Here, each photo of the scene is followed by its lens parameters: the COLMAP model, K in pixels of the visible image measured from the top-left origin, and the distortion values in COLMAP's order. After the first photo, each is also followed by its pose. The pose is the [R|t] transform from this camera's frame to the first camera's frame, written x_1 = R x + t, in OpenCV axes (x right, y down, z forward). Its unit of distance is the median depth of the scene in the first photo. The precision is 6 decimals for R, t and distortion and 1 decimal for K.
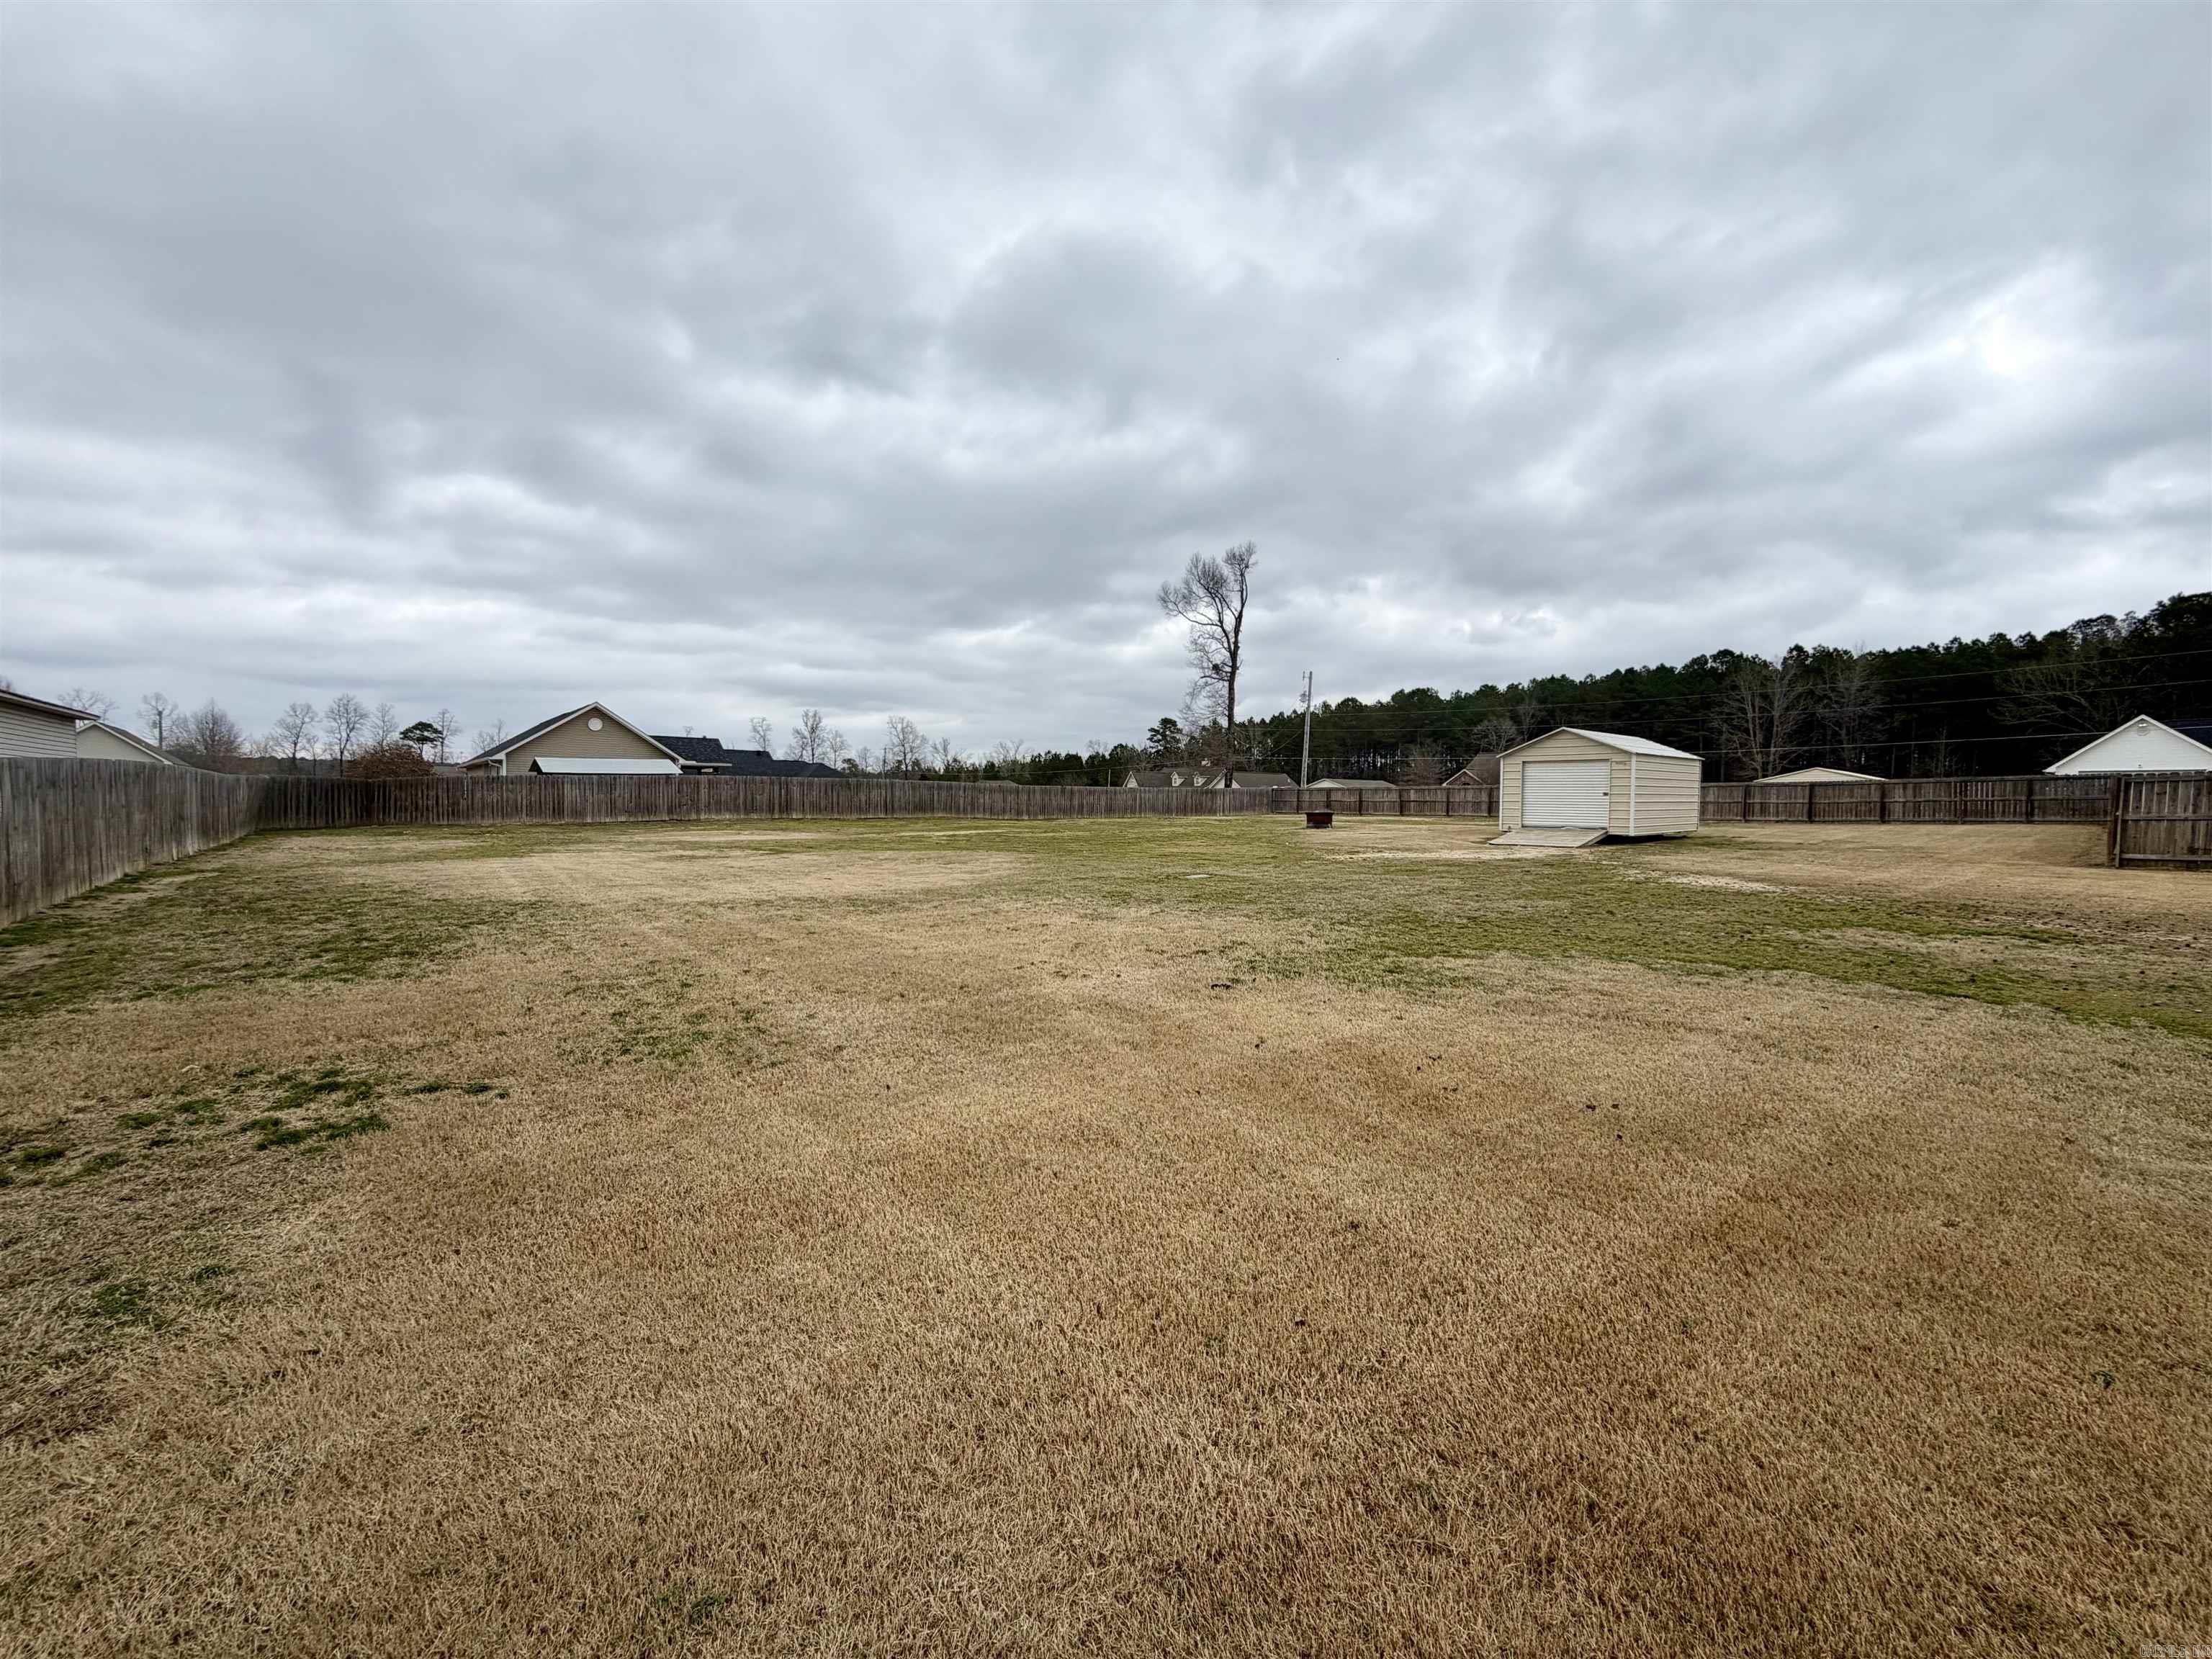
lens RADIAL K [[882.5, 0, 1100.0], [0, 882.5, 830.1], [0, 0, 1]] dist [-0.001011, -0.000137]
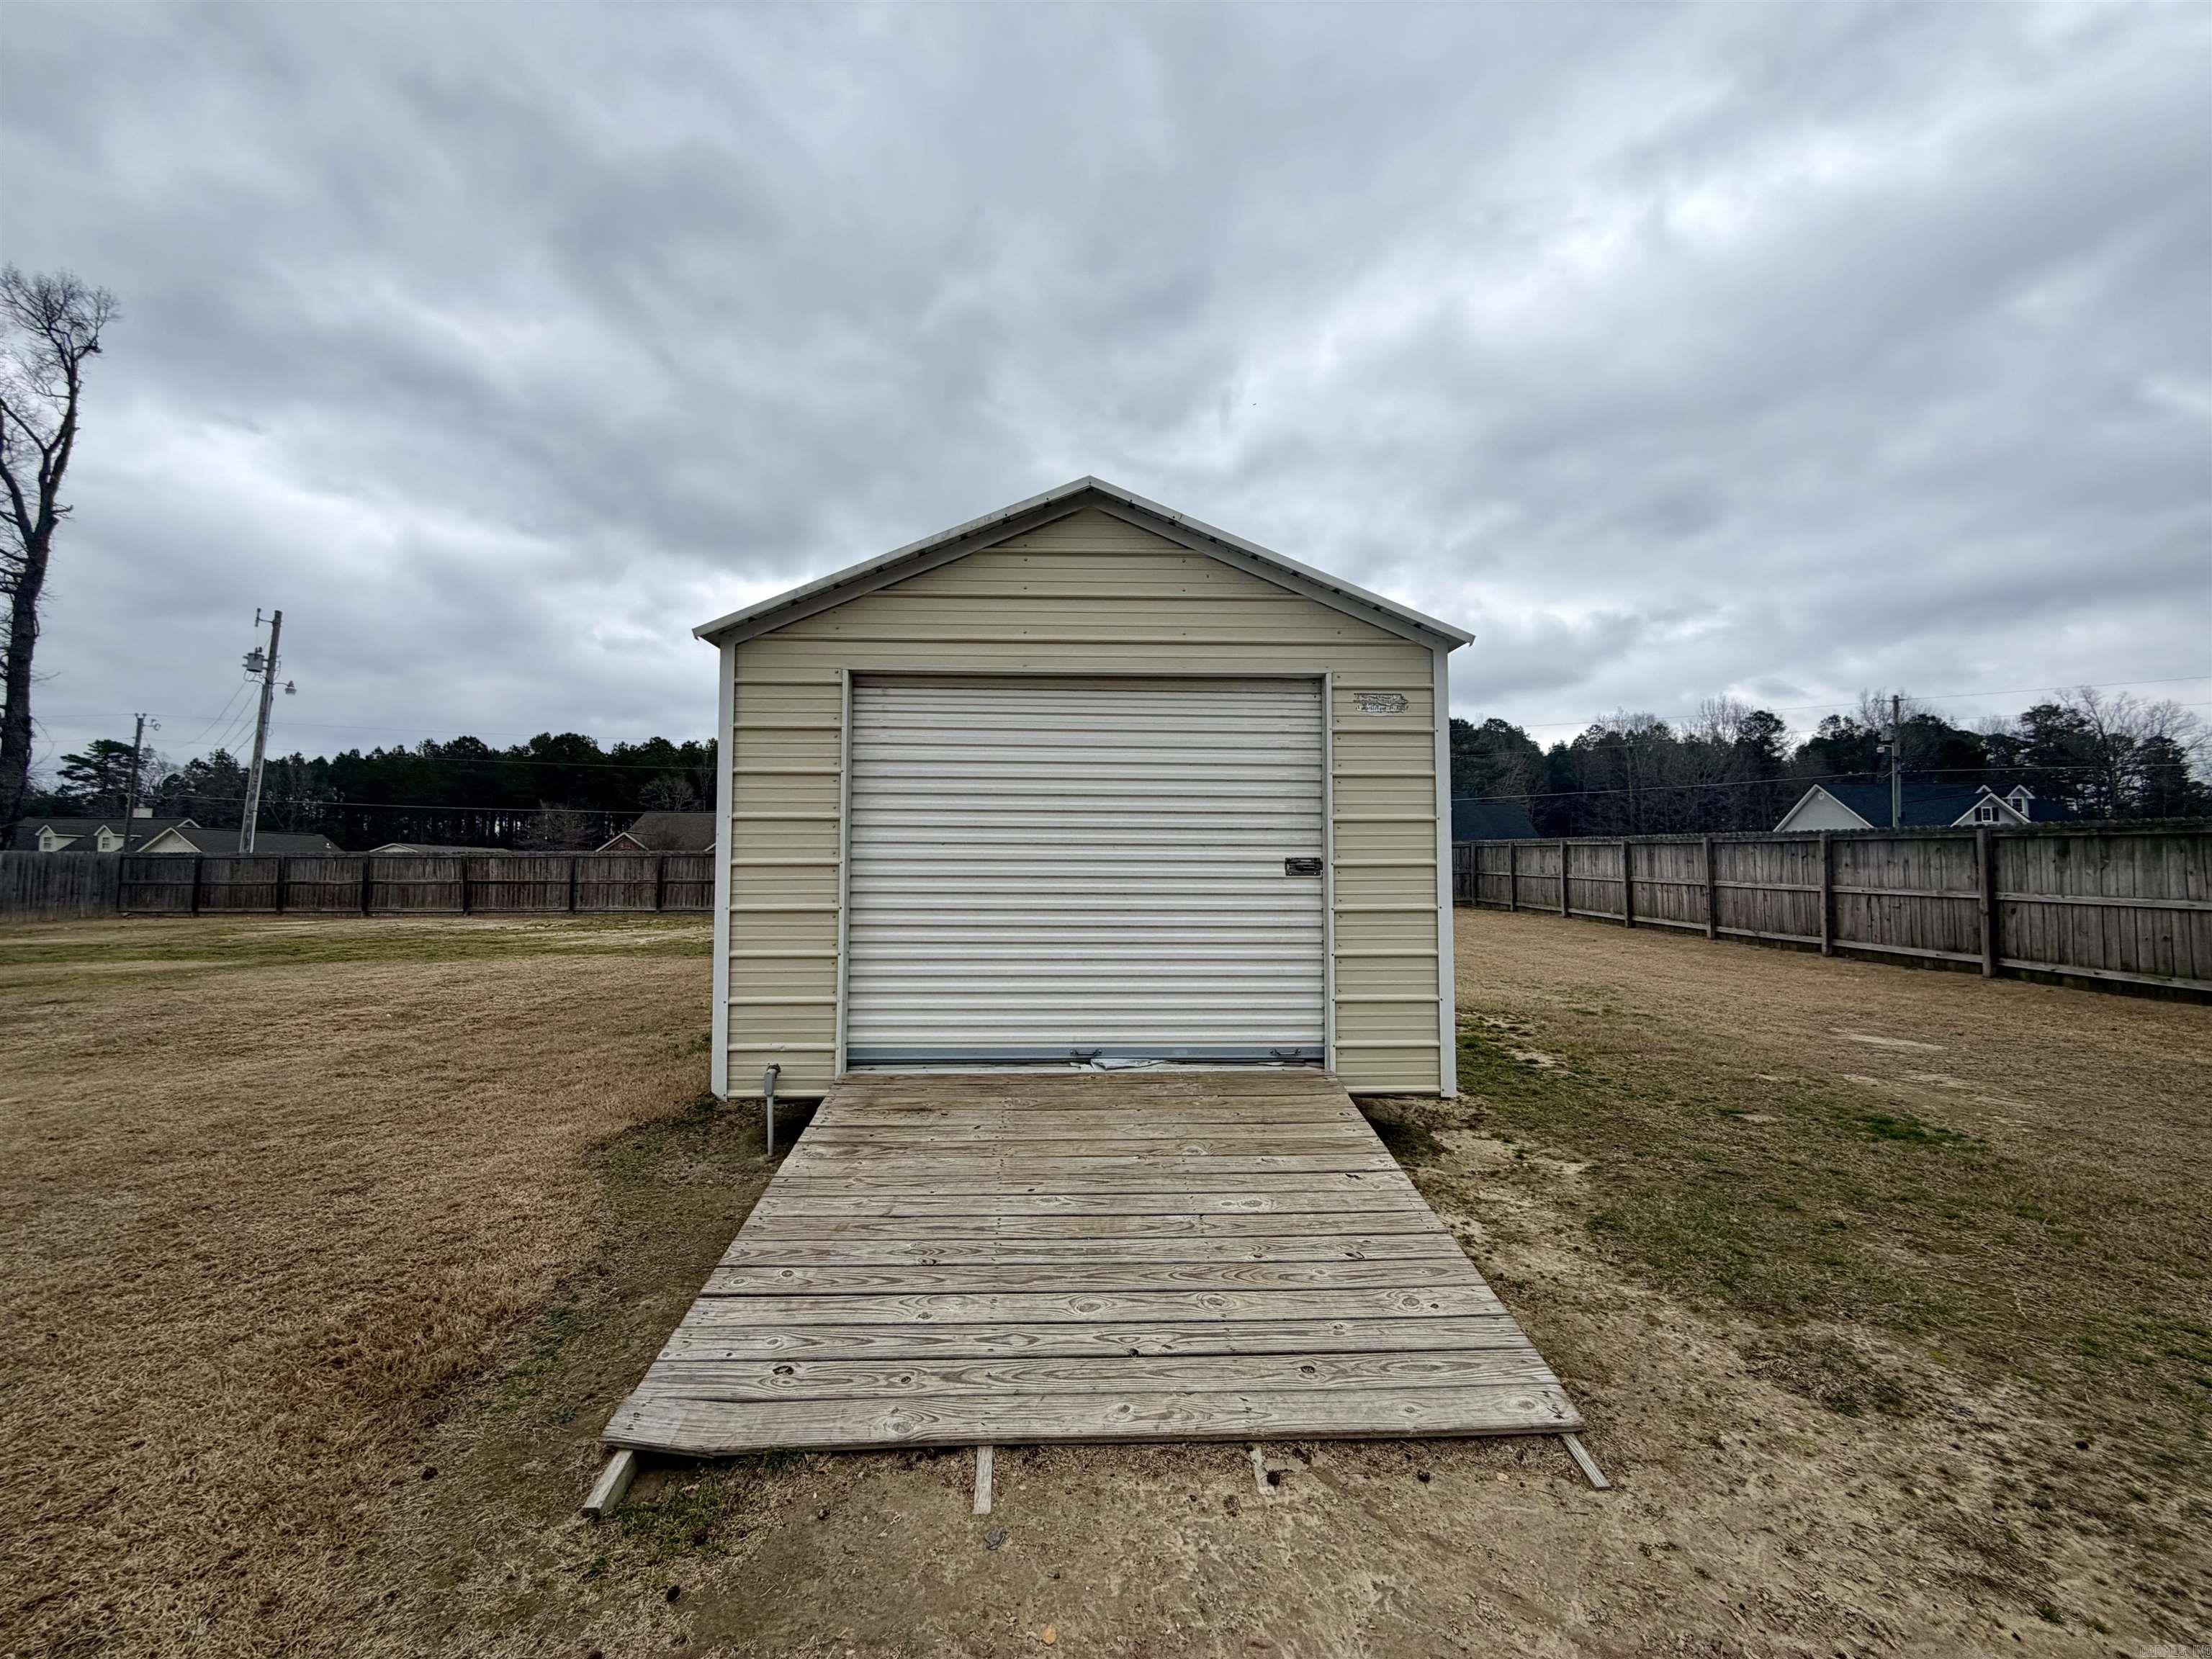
lens RADIAL K [[882.5, 0, 1100.0], [0, 882.5, 830.1], [0, 0, 1]] dist [-0.001011, -0.000137]
pose [[0.640052, 0.034993, 0.767535, 0.158775], [0.030224, 0.997042, -0.070660, -0.014073], [-0.767737, 0.068425, 0.637101, 0.357555]]
